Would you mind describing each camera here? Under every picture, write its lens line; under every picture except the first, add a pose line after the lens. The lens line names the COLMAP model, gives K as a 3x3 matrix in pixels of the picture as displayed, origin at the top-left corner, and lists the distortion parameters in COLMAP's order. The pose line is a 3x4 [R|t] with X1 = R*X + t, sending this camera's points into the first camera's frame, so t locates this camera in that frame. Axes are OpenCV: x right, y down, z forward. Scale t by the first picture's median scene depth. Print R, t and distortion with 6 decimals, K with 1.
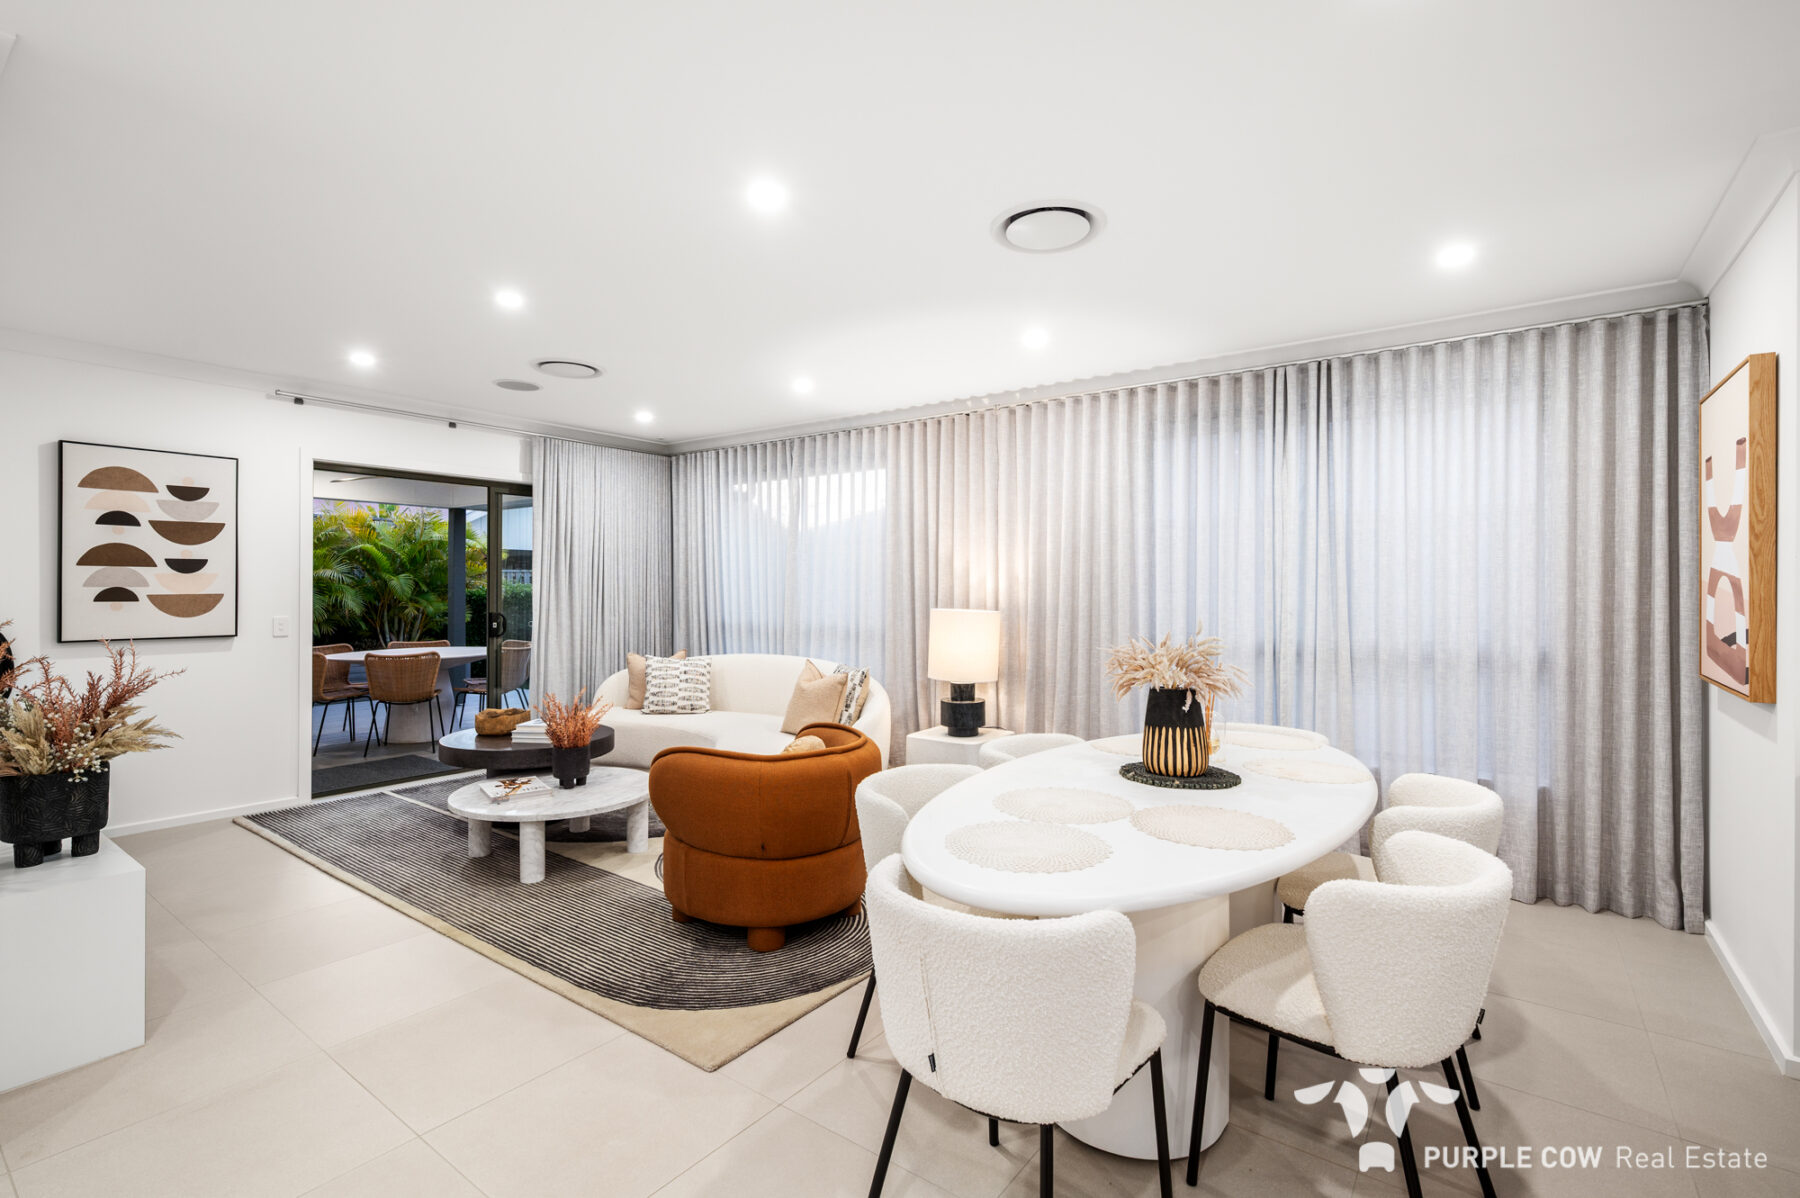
lens RADIAL K [[817.6, 0, 905.5], [0, 817.6, 590.6], [0, 0, 1]] dist [0.000391, -0.000274]
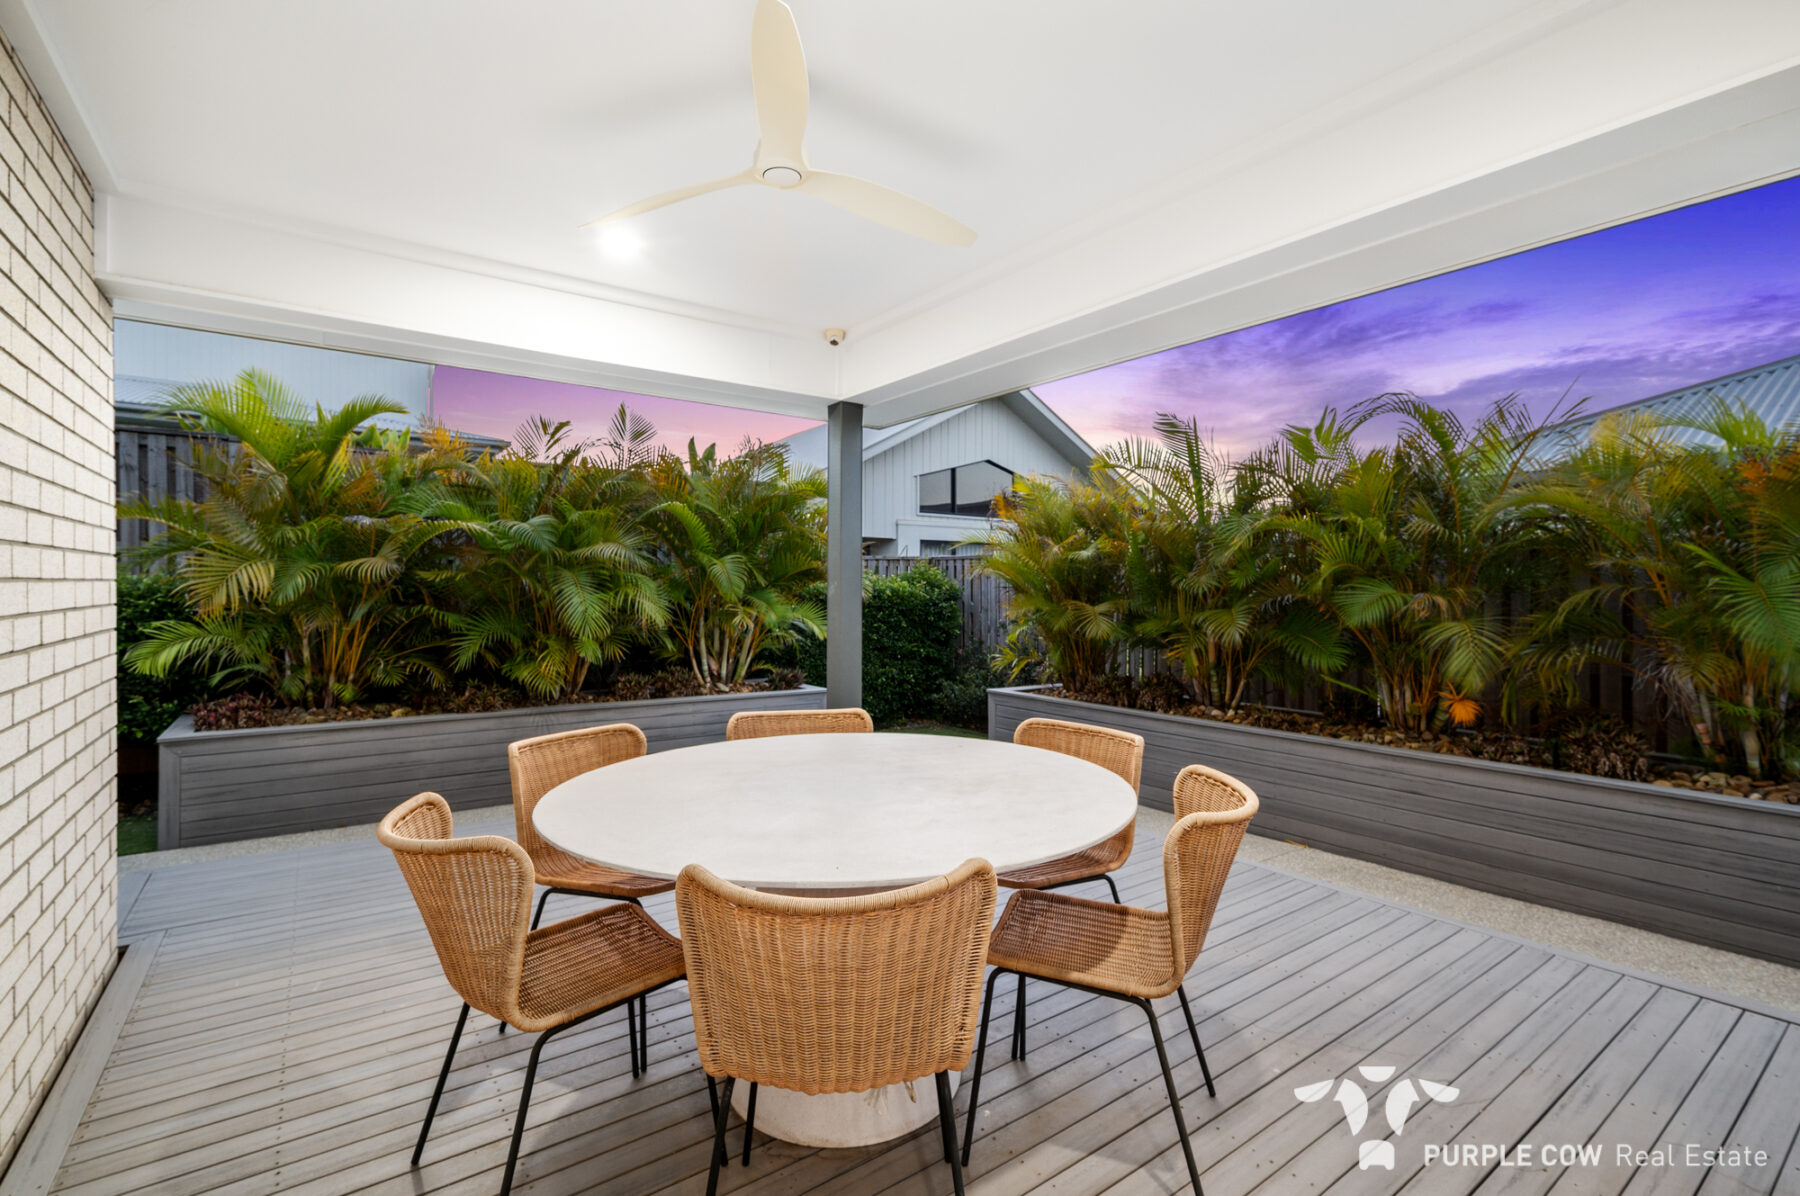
lens RADIAL K [[817.6, 0, 900.7], [0, 817.6, 596.6], [0, 0, 1]] dist [0.000391, -0.000274]
pose [[0.953253, 0.004495, -0.302140, -0.330406], [-0.002414, 0.999971, 0.007260, 0.004053], [0.302164, -0.006191, 0.953236, 0.495196]]
